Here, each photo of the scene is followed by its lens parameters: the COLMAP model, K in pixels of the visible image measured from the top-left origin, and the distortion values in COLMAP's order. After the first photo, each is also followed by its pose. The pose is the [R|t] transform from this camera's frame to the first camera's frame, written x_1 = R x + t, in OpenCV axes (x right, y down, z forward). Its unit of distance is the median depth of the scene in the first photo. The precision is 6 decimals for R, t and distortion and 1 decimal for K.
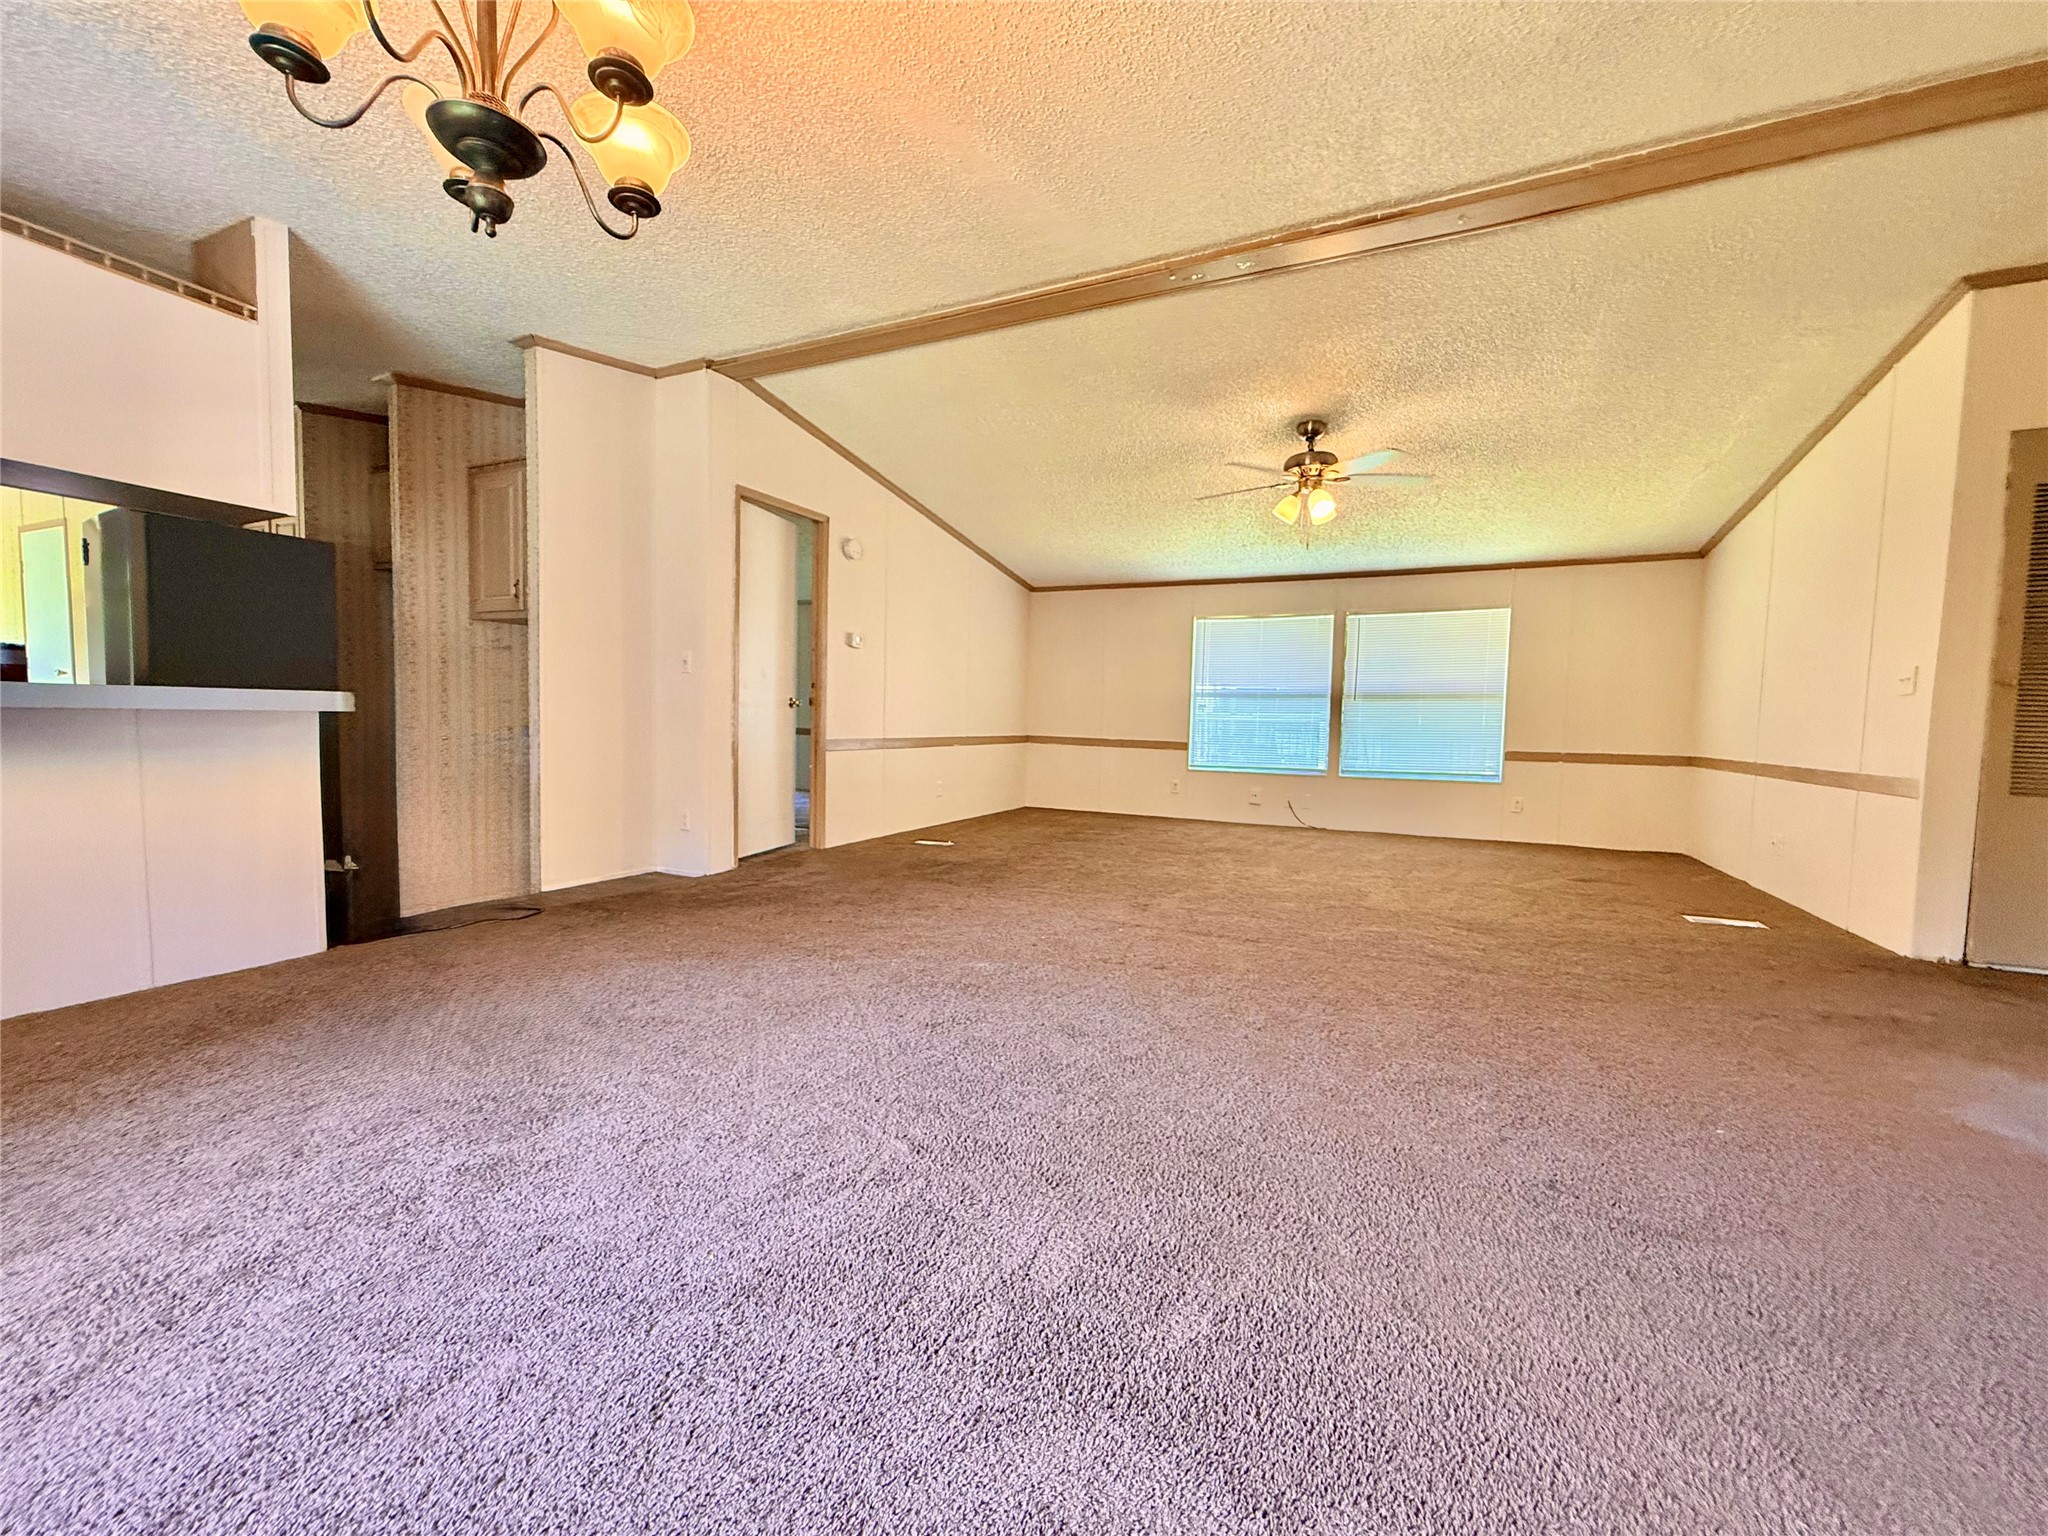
lens RADIAL K [[807.8, 0, 1024.0], [0, 807.8, 768.0], [0, 0, 1]] dist [0.000207, -0.000302]
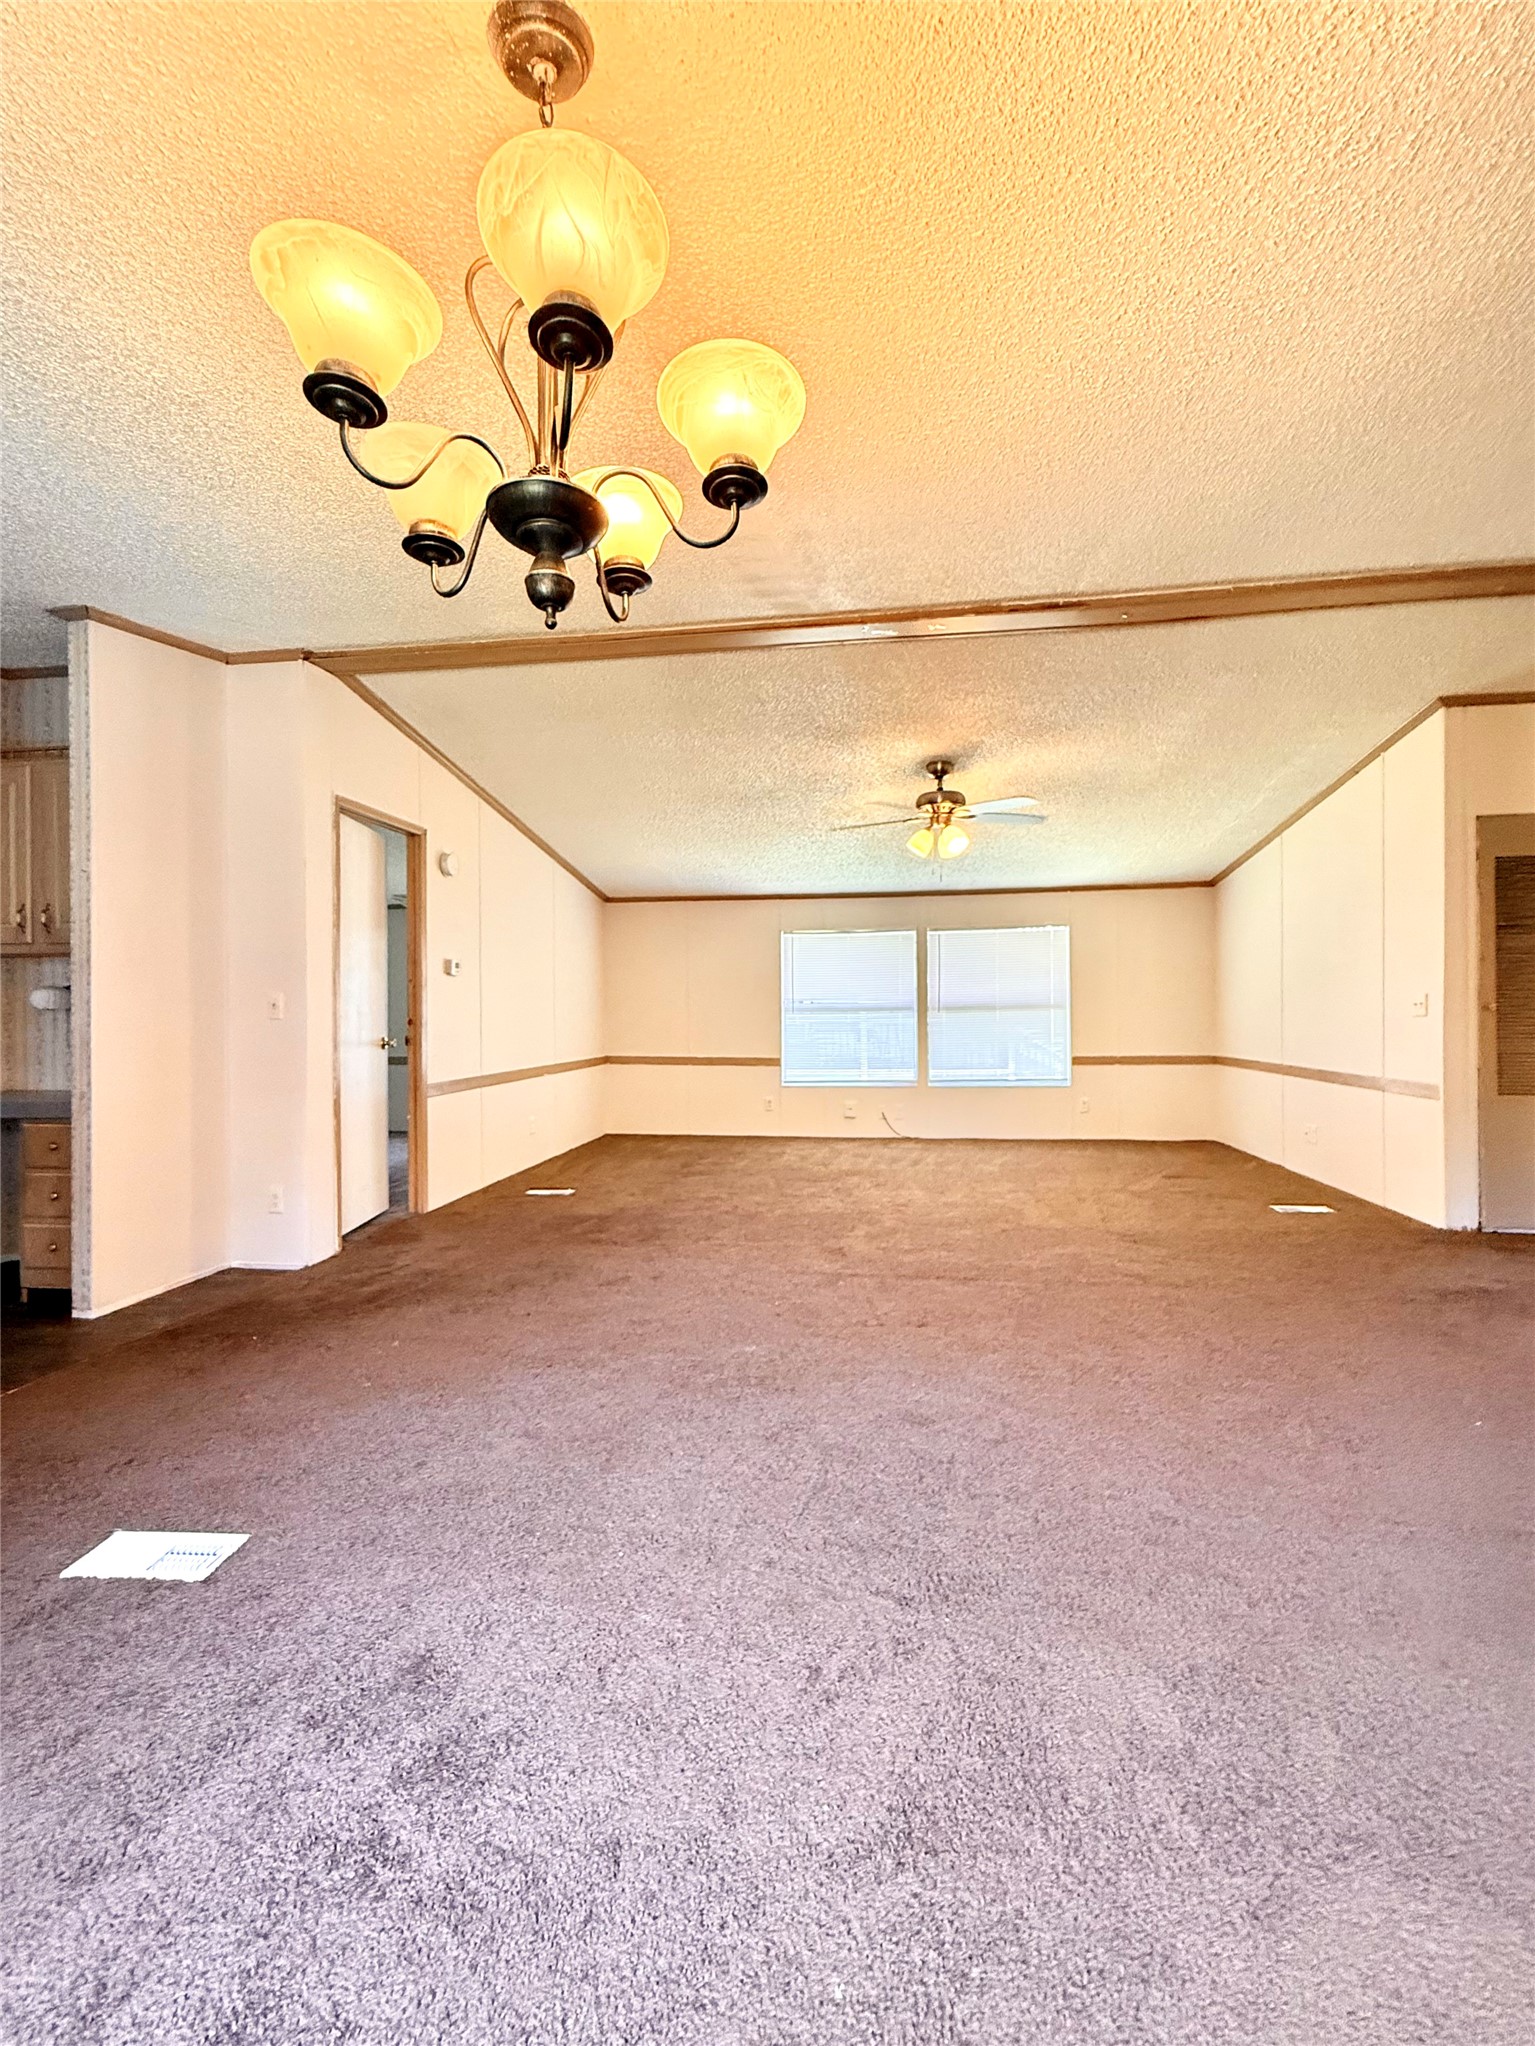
lens RADIAL K [[847.9, 0, 767.5], [0, 847.9, 1023.0], [0, 0, 1]] dist [-0.000492, -0.000143]
pose [[0.954340, -0.032710, 0.296928, -0.196696], [0.046619, 0.998116, -0.039884, -0.056437], [-0.295064, 0.051905, 0.954067, 0.032128]]
